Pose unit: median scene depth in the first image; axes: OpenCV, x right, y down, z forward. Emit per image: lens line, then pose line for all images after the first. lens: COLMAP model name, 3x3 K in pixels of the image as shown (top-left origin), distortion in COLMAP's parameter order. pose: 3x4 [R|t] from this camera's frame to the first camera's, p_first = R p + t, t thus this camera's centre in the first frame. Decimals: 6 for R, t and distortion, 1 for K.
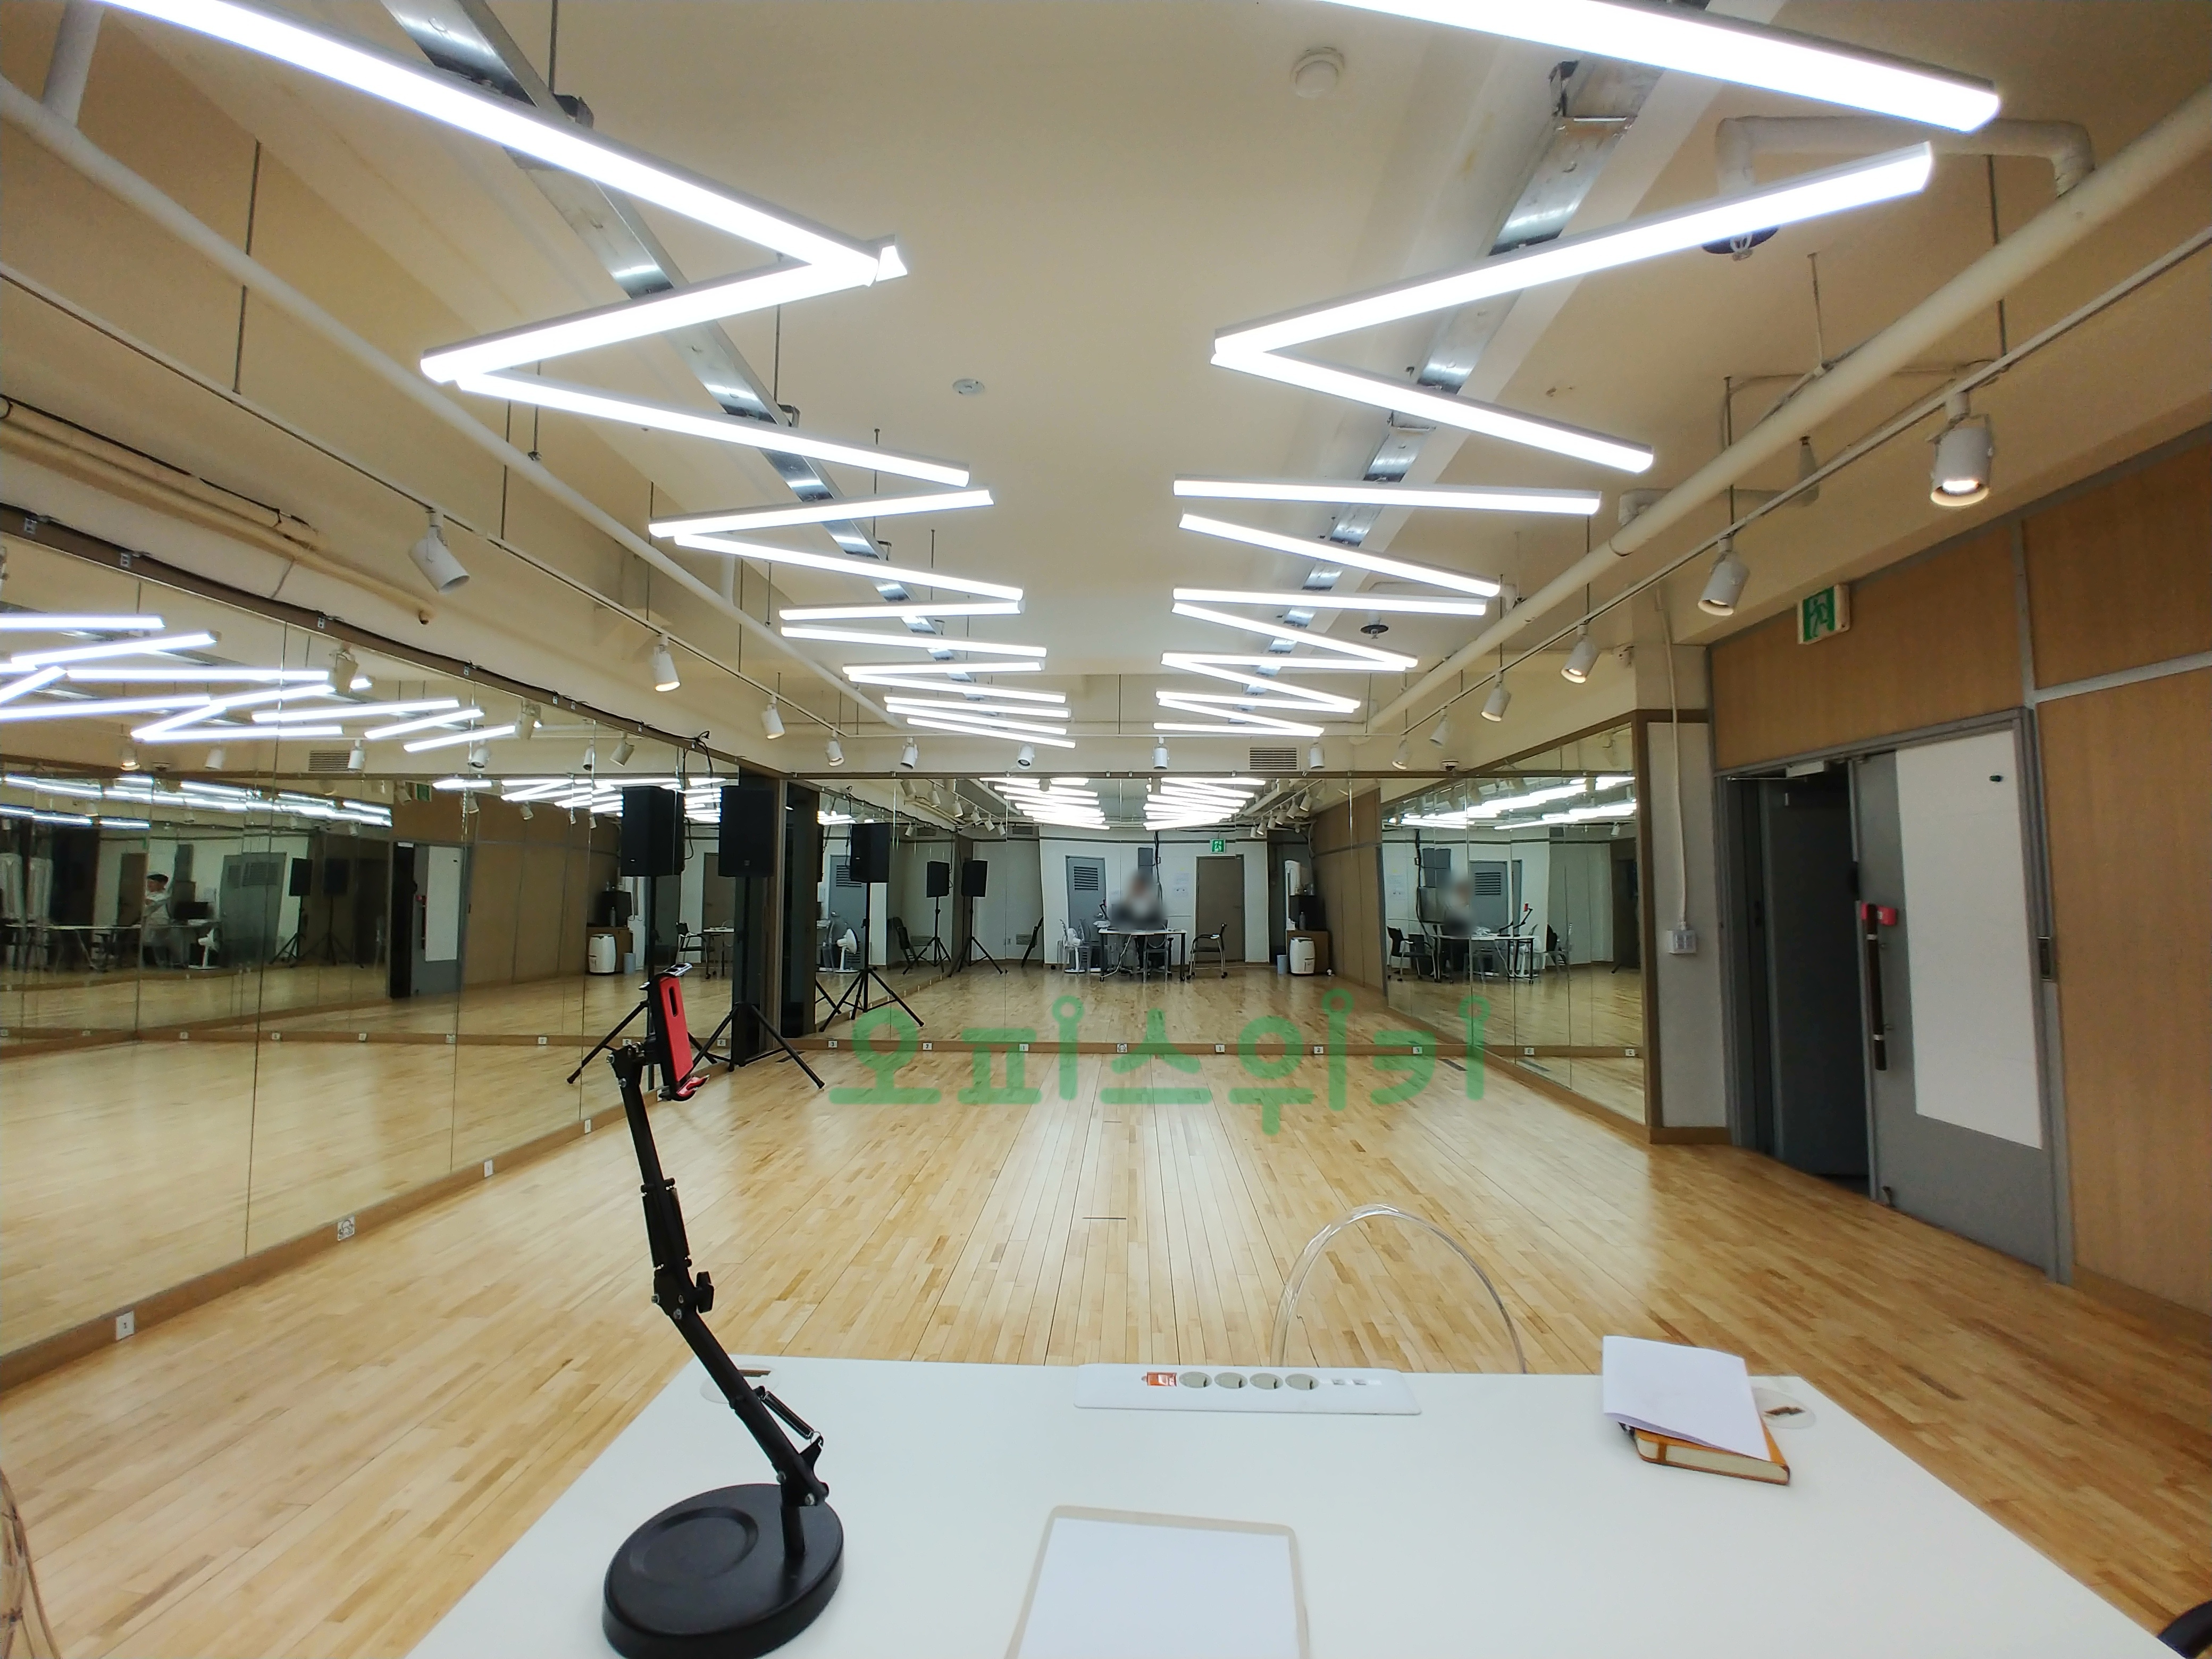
lens RADIAL K [[959.1, 0, 1098.9], [0, 959.1, 815.5], [0, 0, 1]] dist [-0.030120, 0.008577]
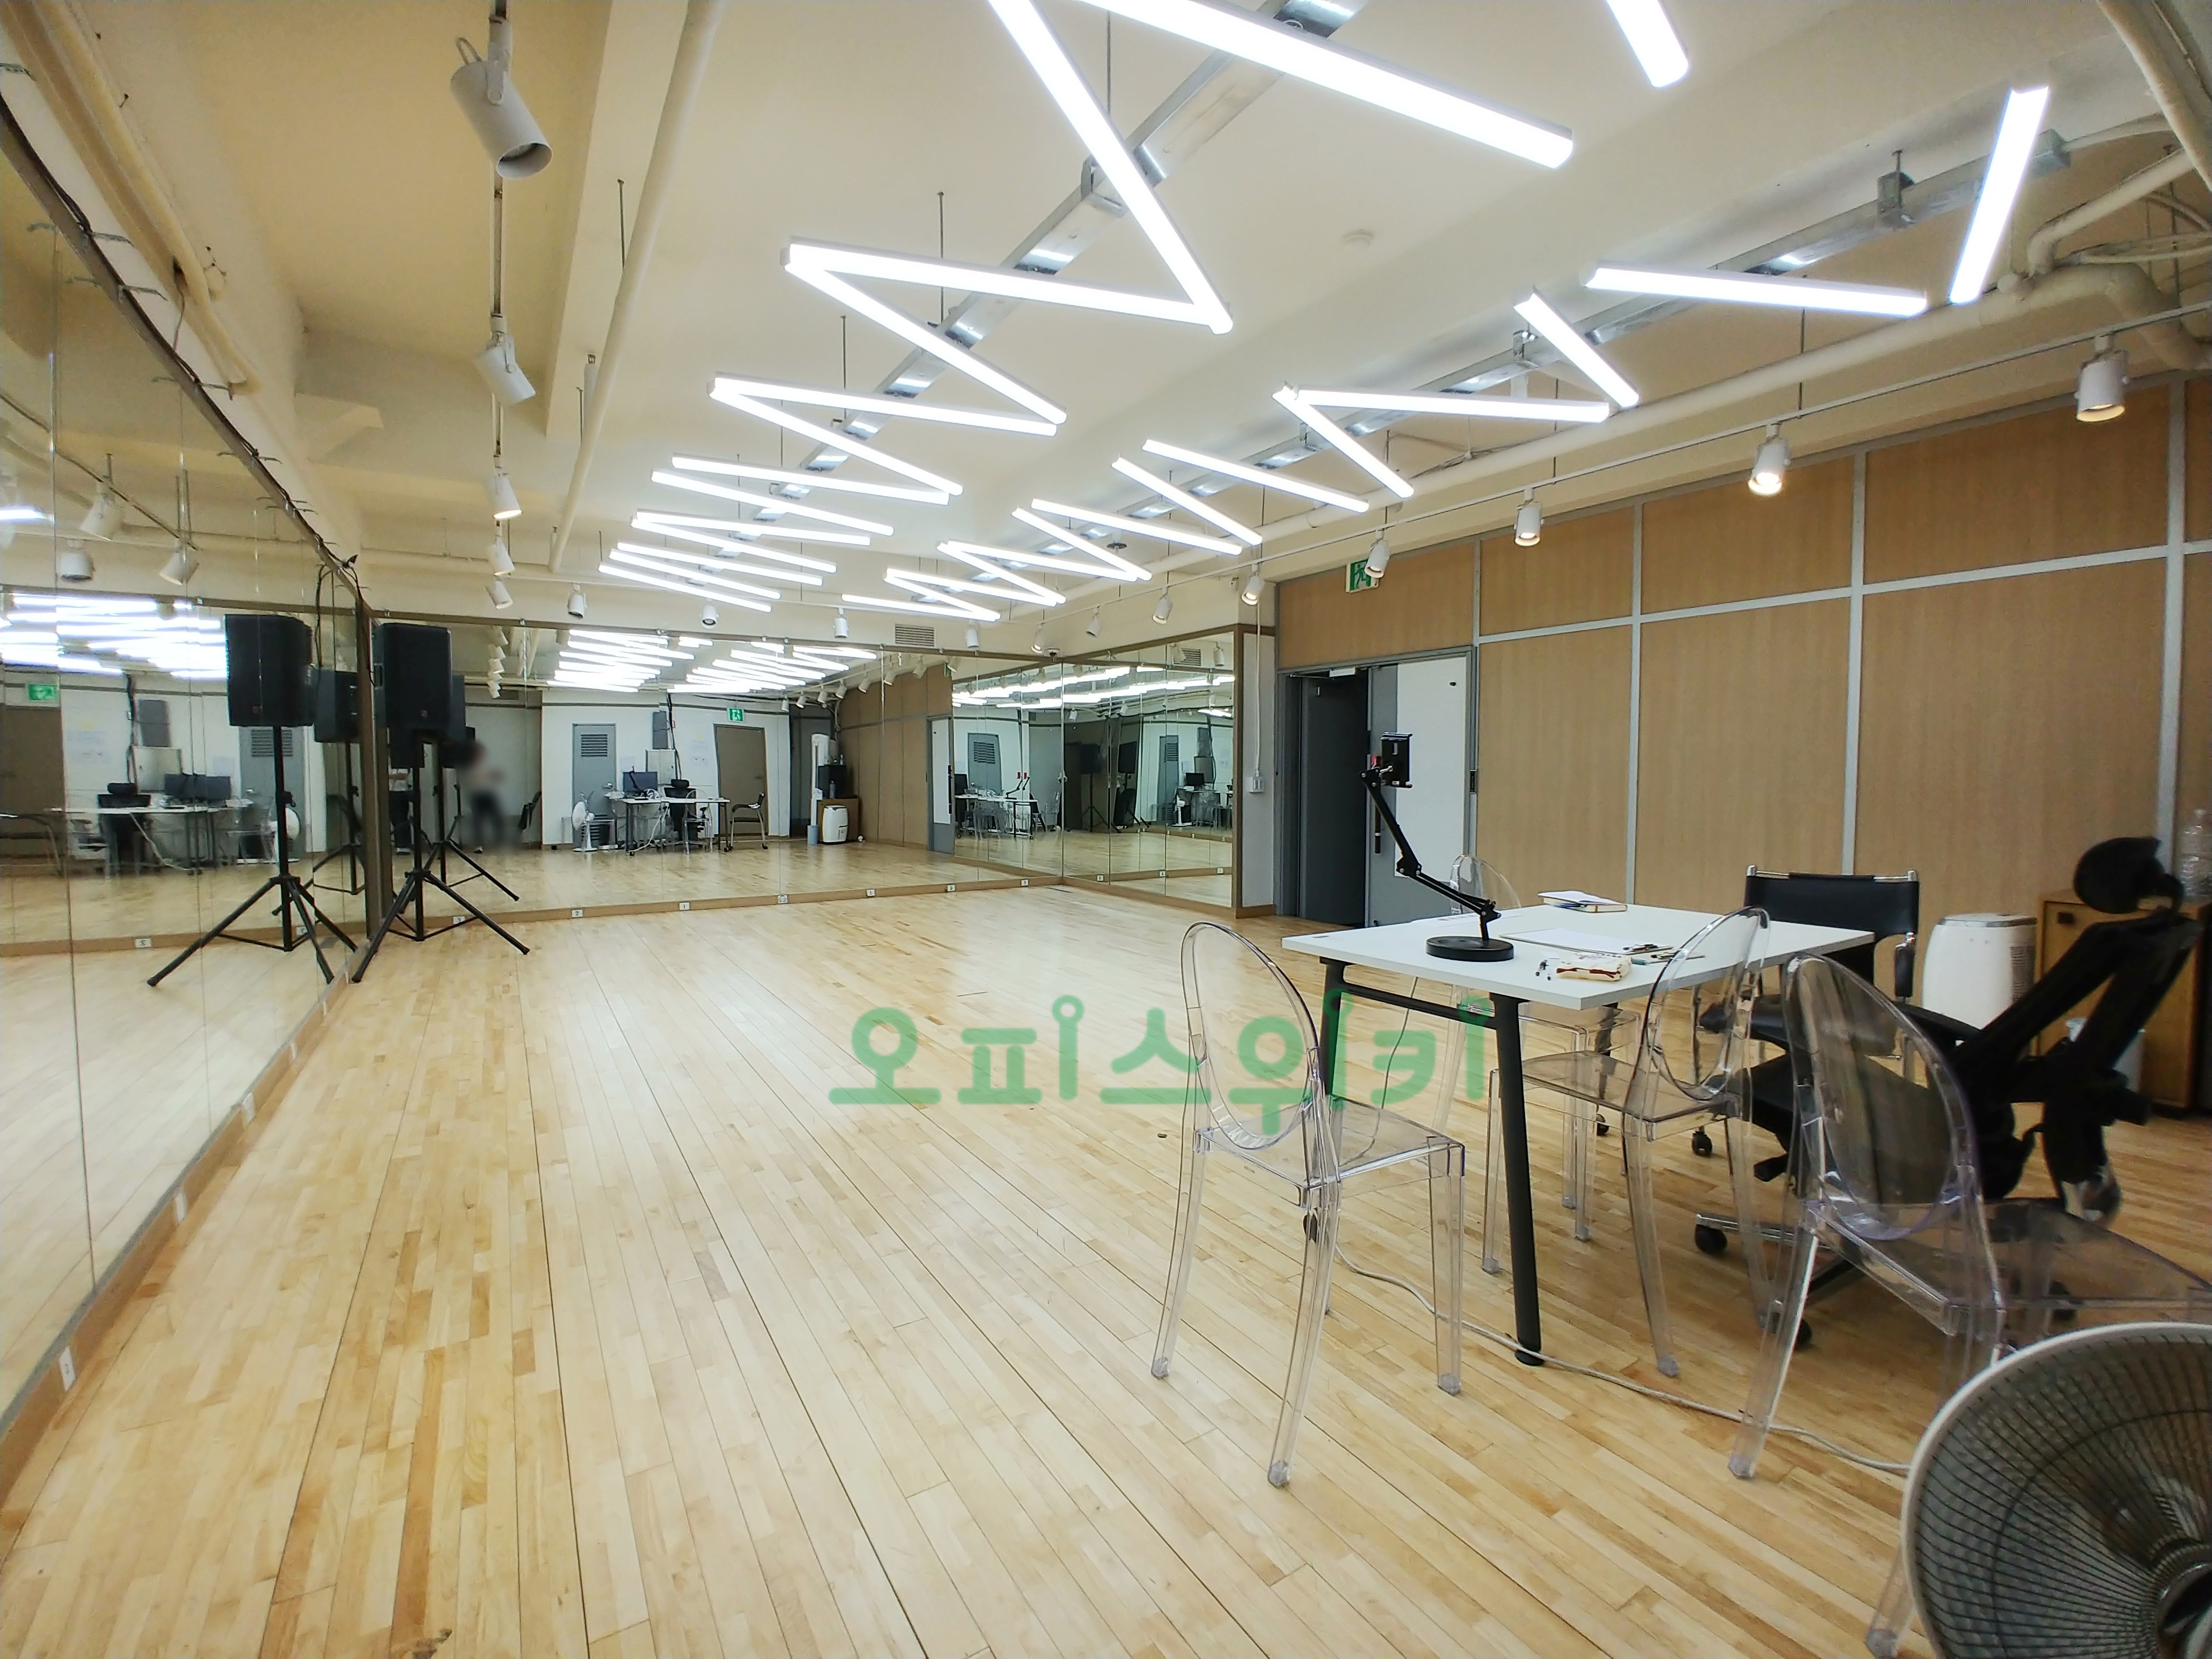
lens RADIAL K [[958.5, 0, 1097.7], [0, 958.5, 815.1], [0, 0, 1]] dist [-0.037843, 0.008668]
pose [[0.823392, -0.028751, 0.566745, -0.475750], [-0.042574, 0.992771, 0.112216, 0.025331], [-0.565874, -0.116526, 0.816216, -0.097635]]
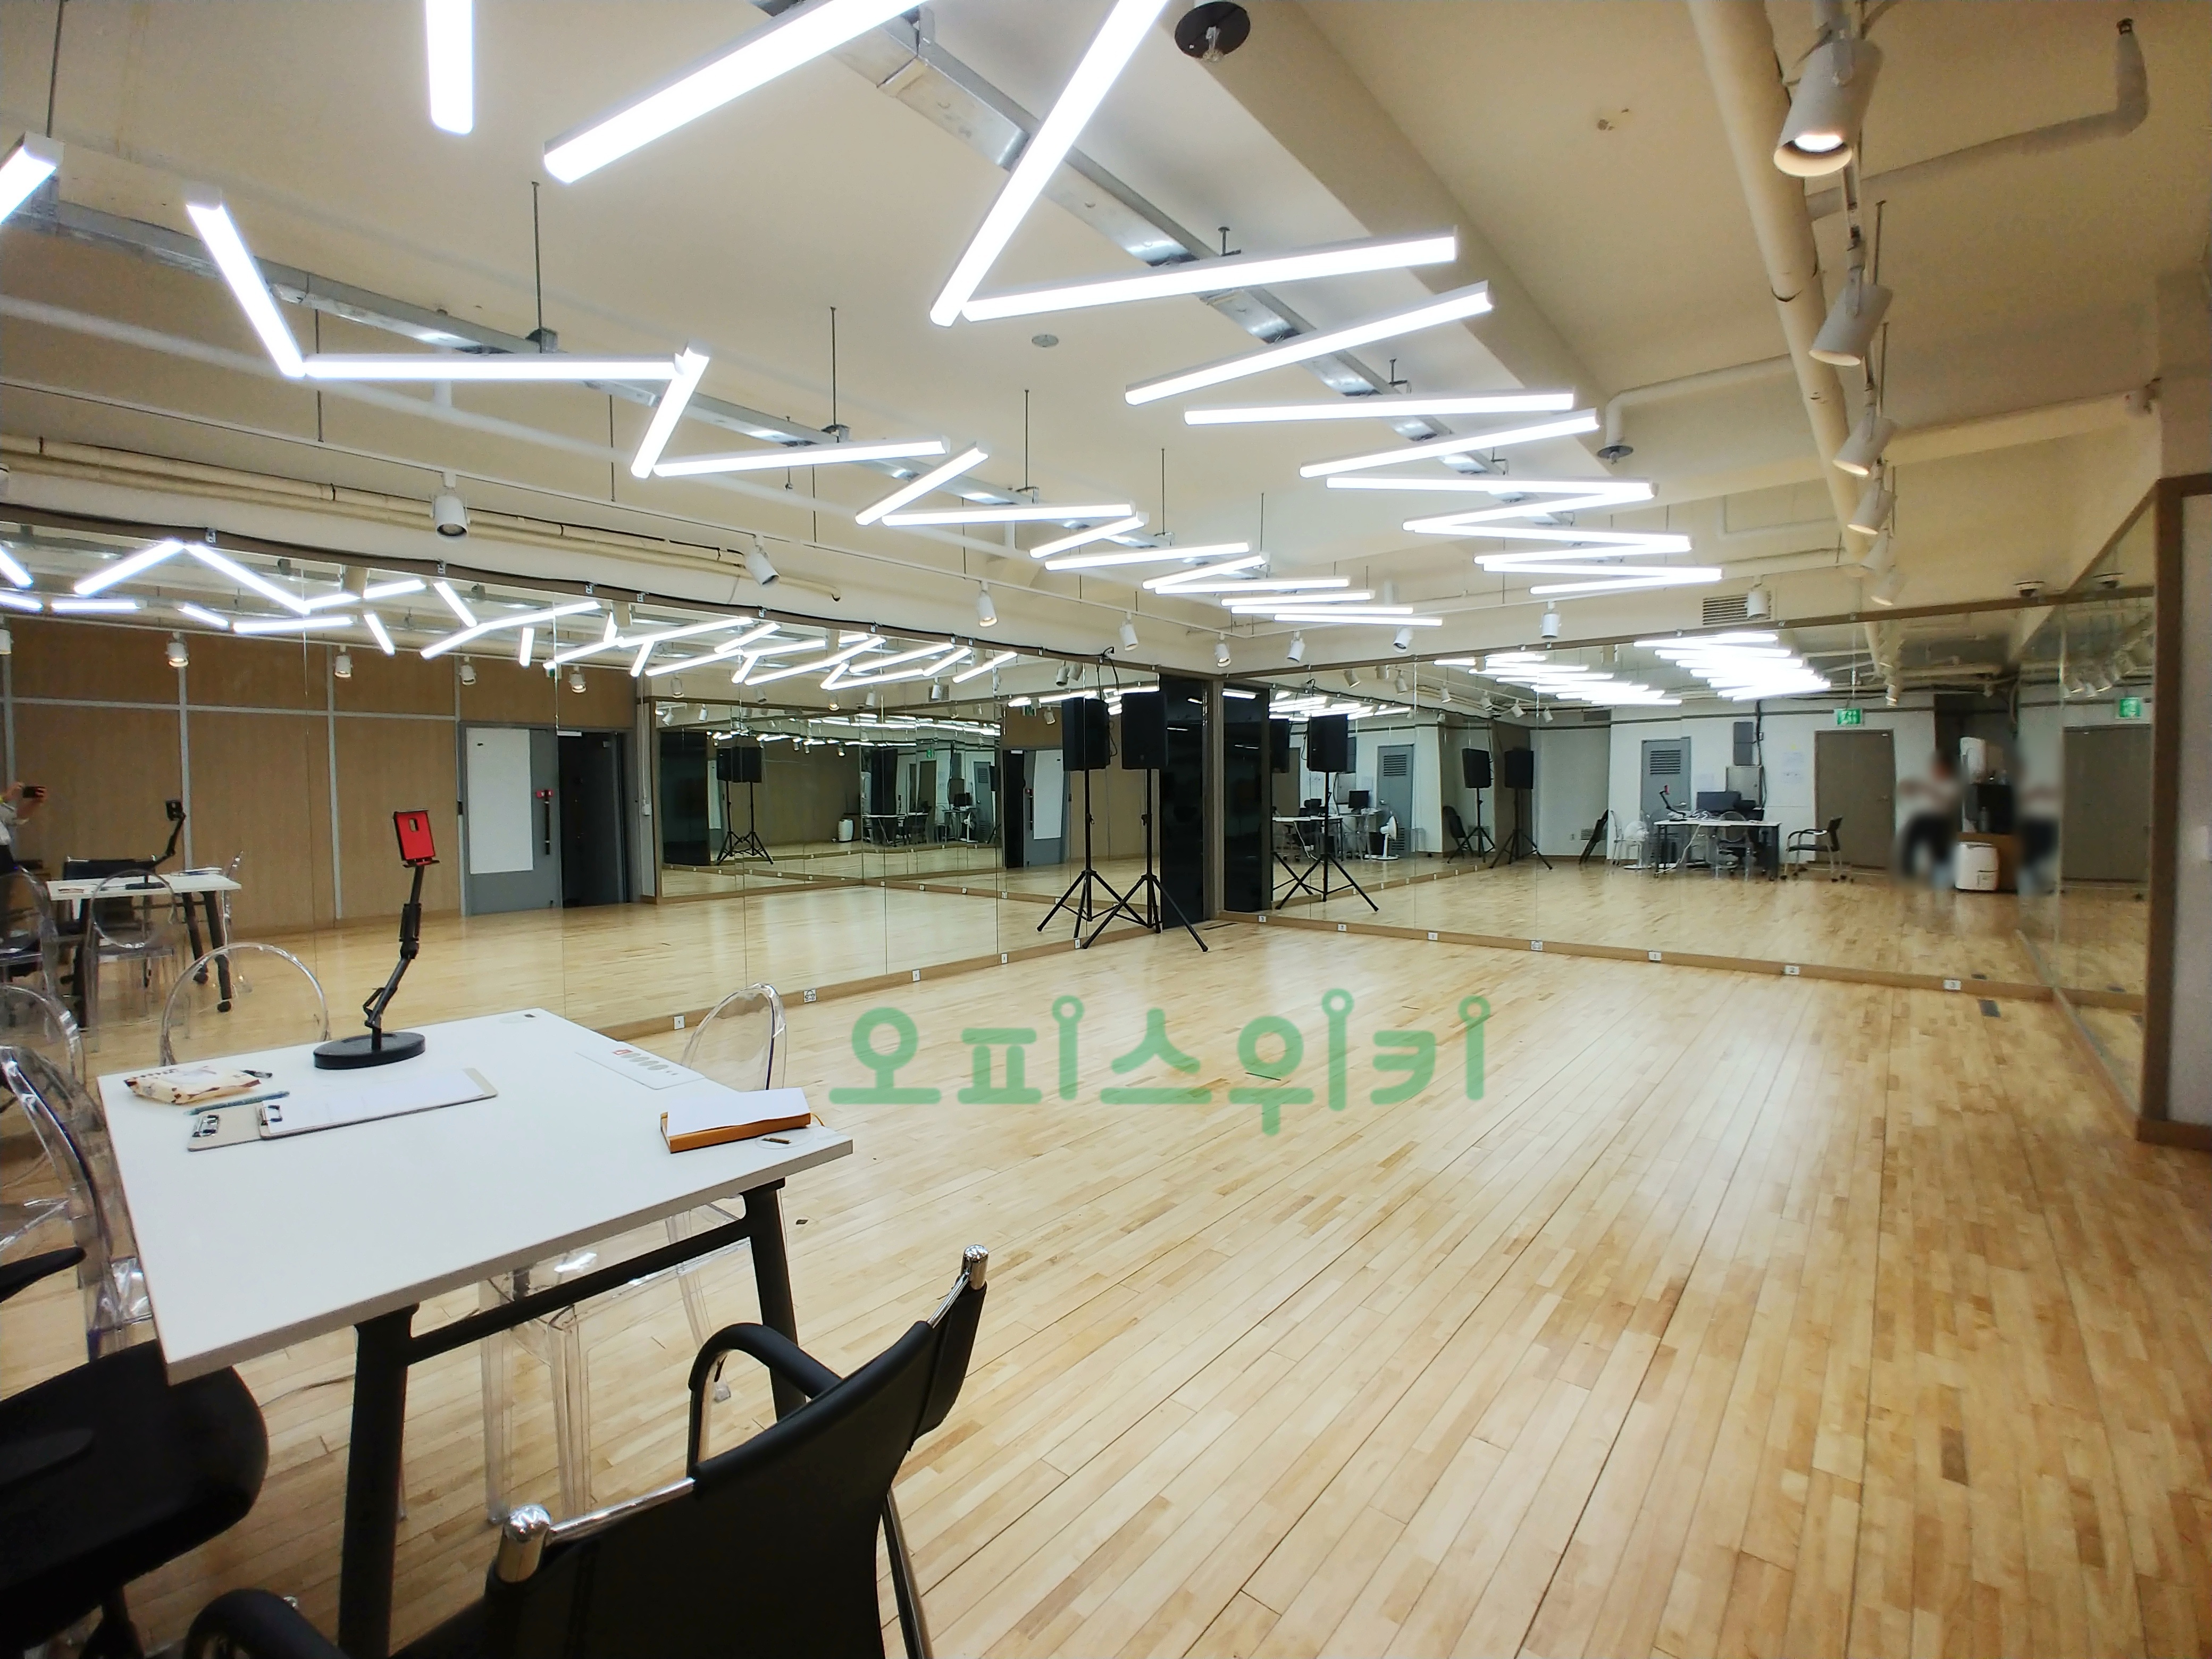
lens RADIAL K [[959.1, 0, 1098.9], [0, 959.1, 815.5], [0, 0, 1]] dist [-0.030120, 0.008577]
pose [[0.784383, 0.011620, -0.620168, 0.434911], [0.059350, 0.993831, 0.093686, 0.011300], [0.617431, -0.110293, 0.778854, 0.056101]]
